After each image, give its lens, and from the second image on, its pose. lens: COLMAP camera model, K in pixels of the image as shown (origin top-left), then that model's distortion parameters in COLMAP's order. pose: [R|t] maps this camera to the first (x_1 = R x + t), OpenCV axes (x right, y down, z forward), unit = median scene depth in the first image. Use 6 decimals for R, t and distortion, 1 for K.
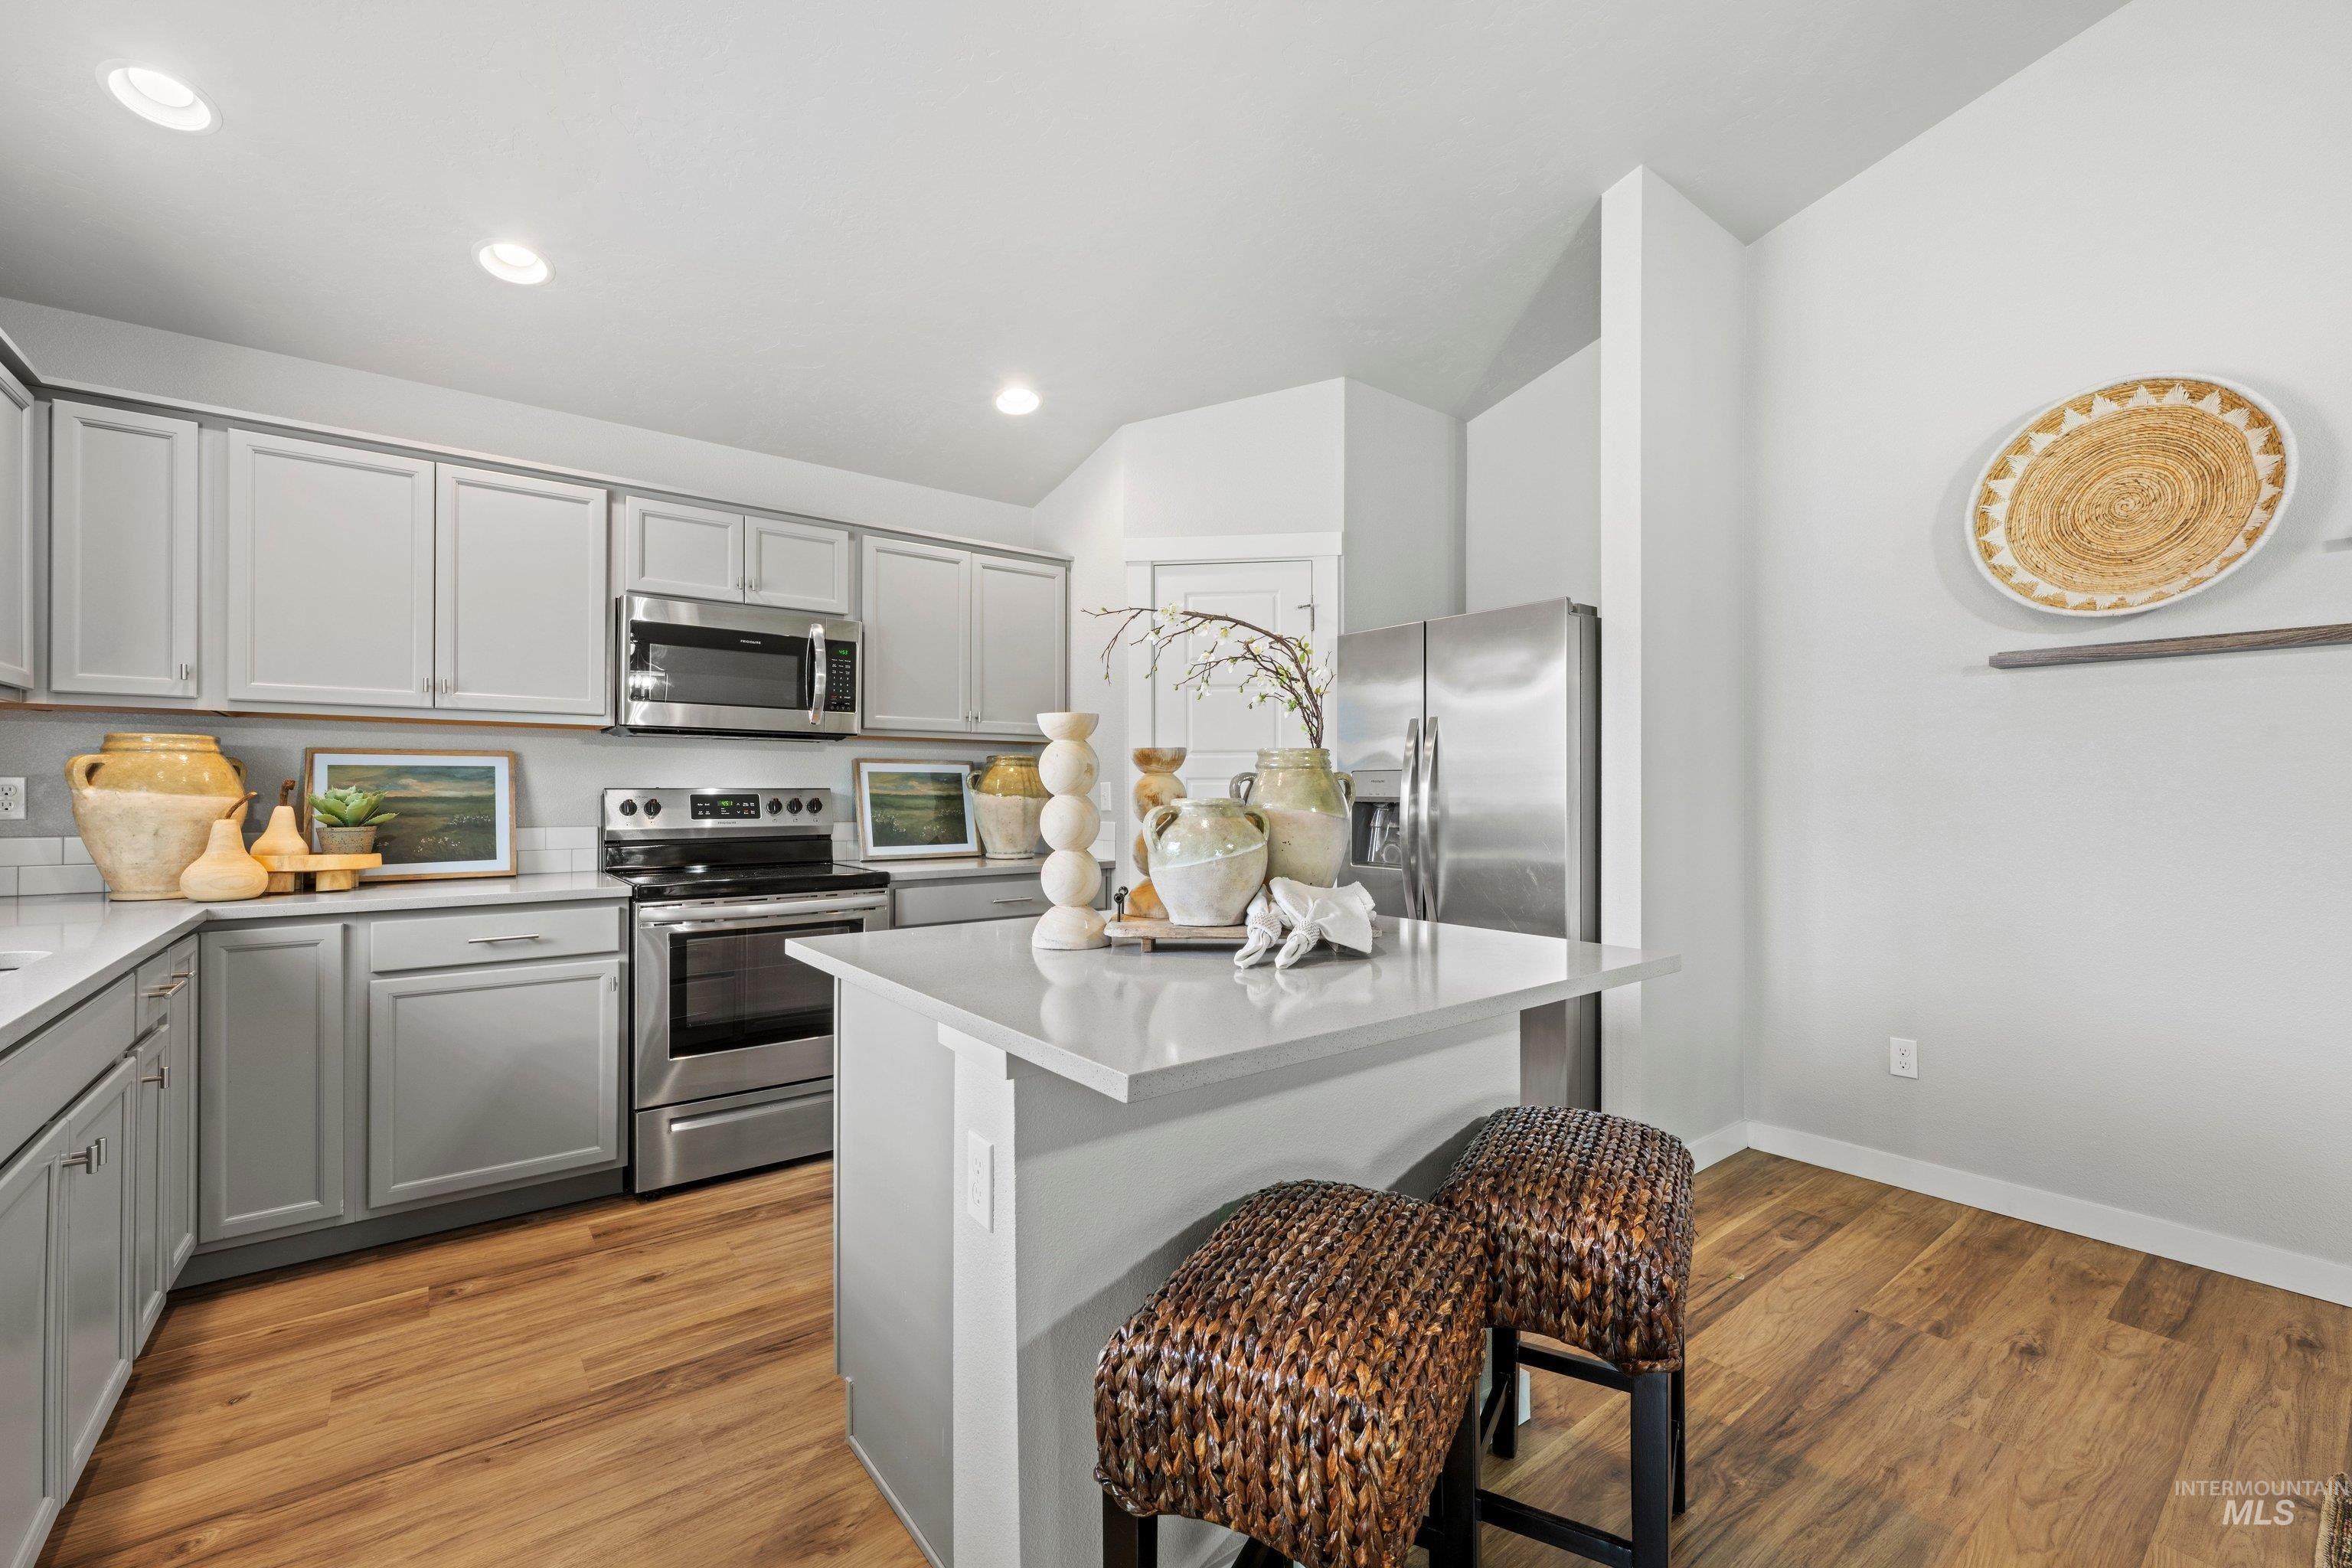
lens RADIAL K [[979.9, 0, 1178.2], [0, 979.9, 787.9], [0, 0, 1]] dist [-0.002430, -0.000356]
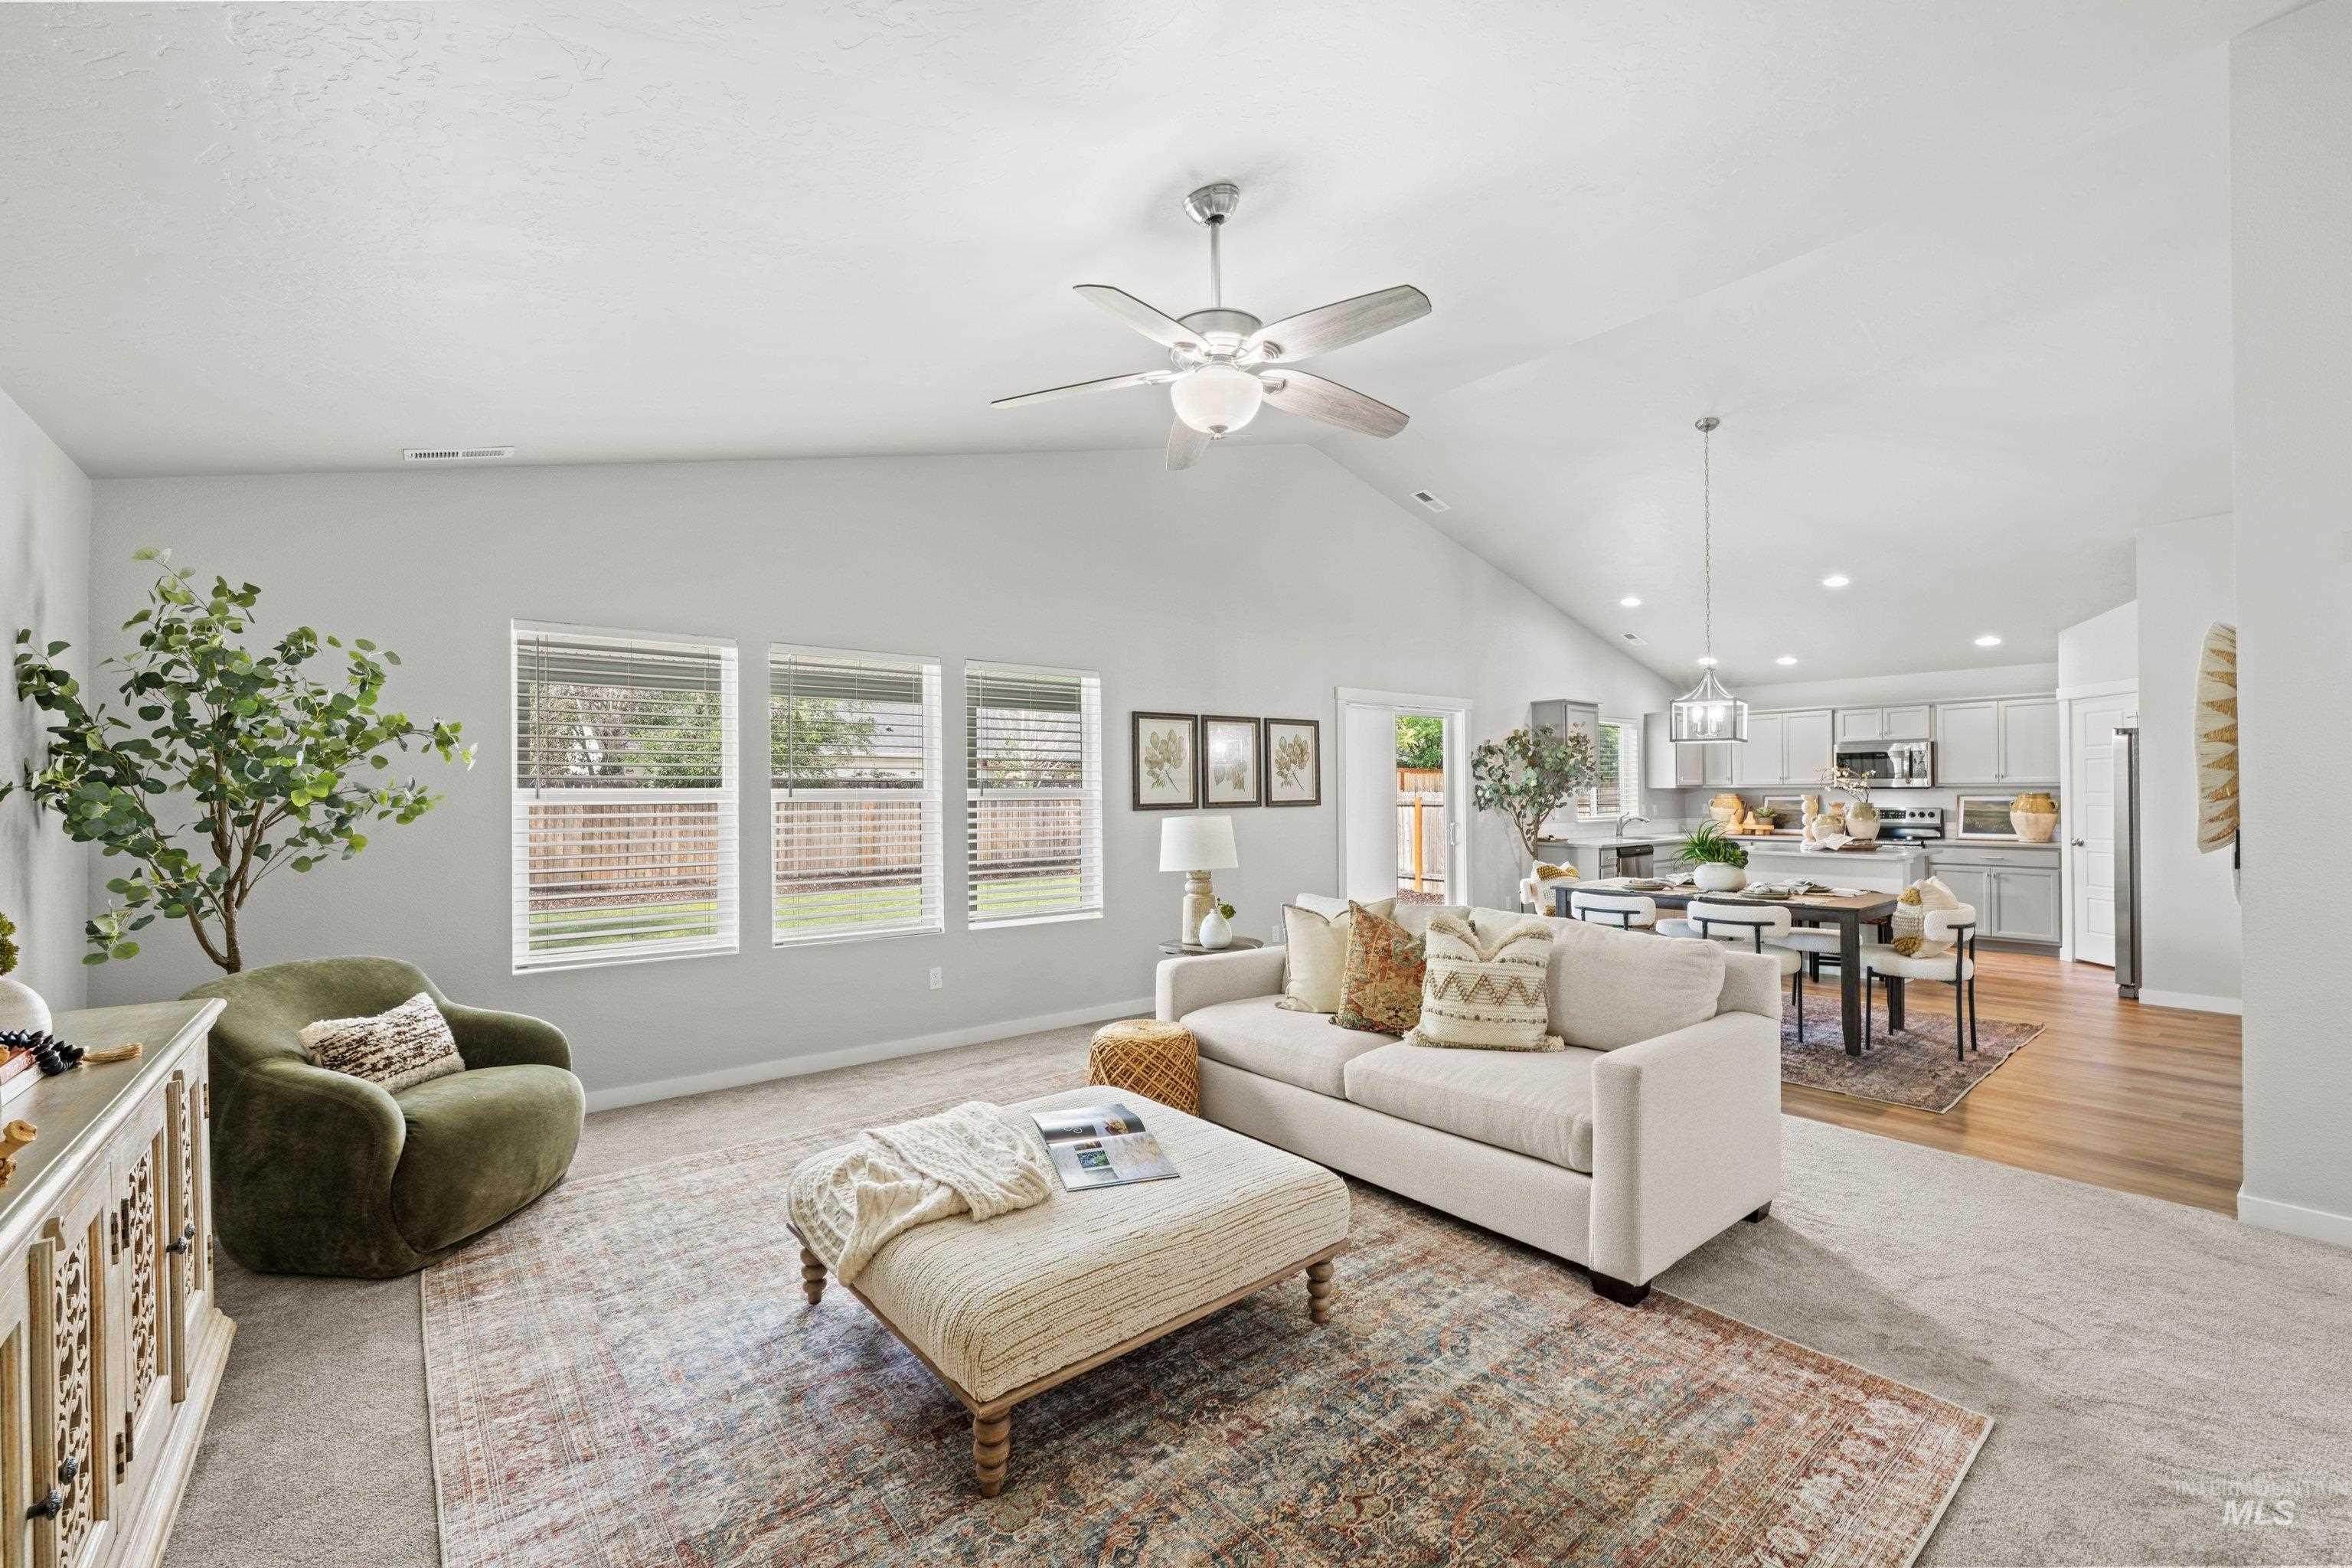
lens RADIAL K [[979.9, 0, 1178.2], [0, 979.9, 787.9], [0, 0, 1]] dist [-0.002430, -0.000356]
pose [[0.012492, -0.007127, -0.999897, 2.627971], [0.010249, 0.999923, -0.006999, -0.065817], [0.999869, -0.010160, 0.012564, -1.166729]]
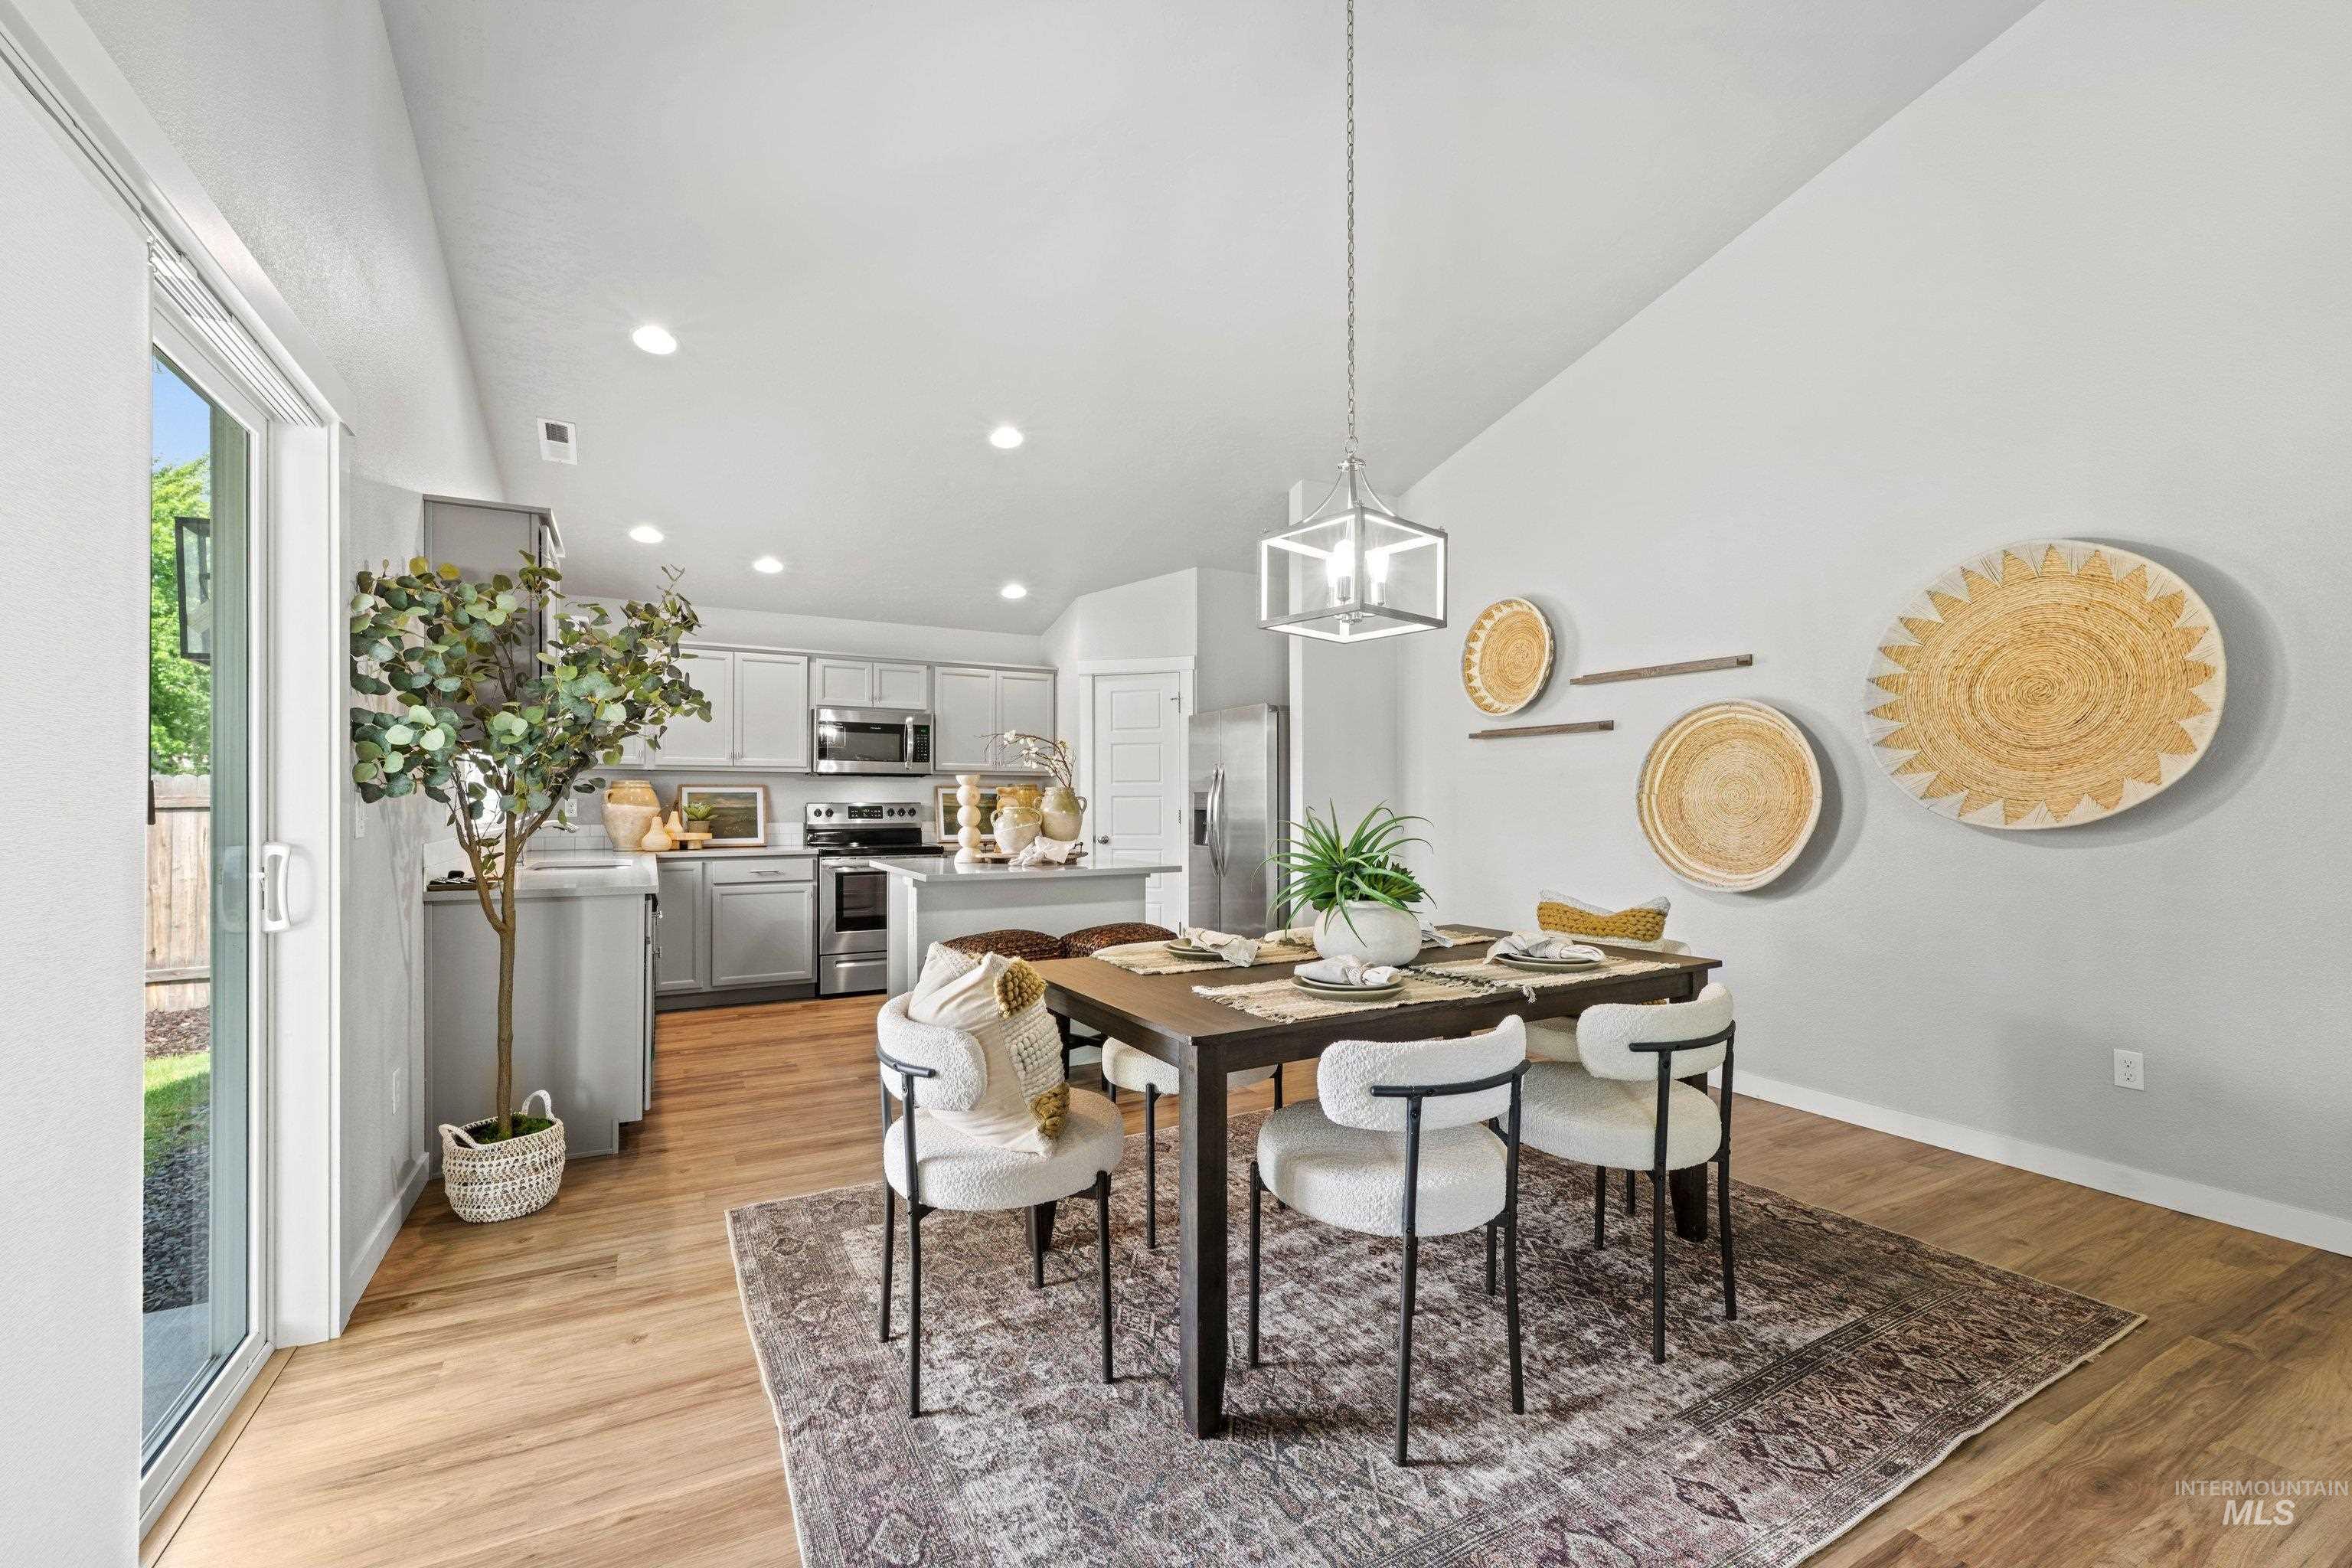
lens RADIAL K [[979.9, 0, 1178.2], [0, 979.9, 787.9], [0, 0, 1]] dist [-0.002430, -0.000356]
pose [[0.985717, -0.003946, -0.168363, 0.554481], [0.002123, 0.999937, -0.011005, -0.007266], [0.168396, 0.010491, 0.985664, -0.938412]]
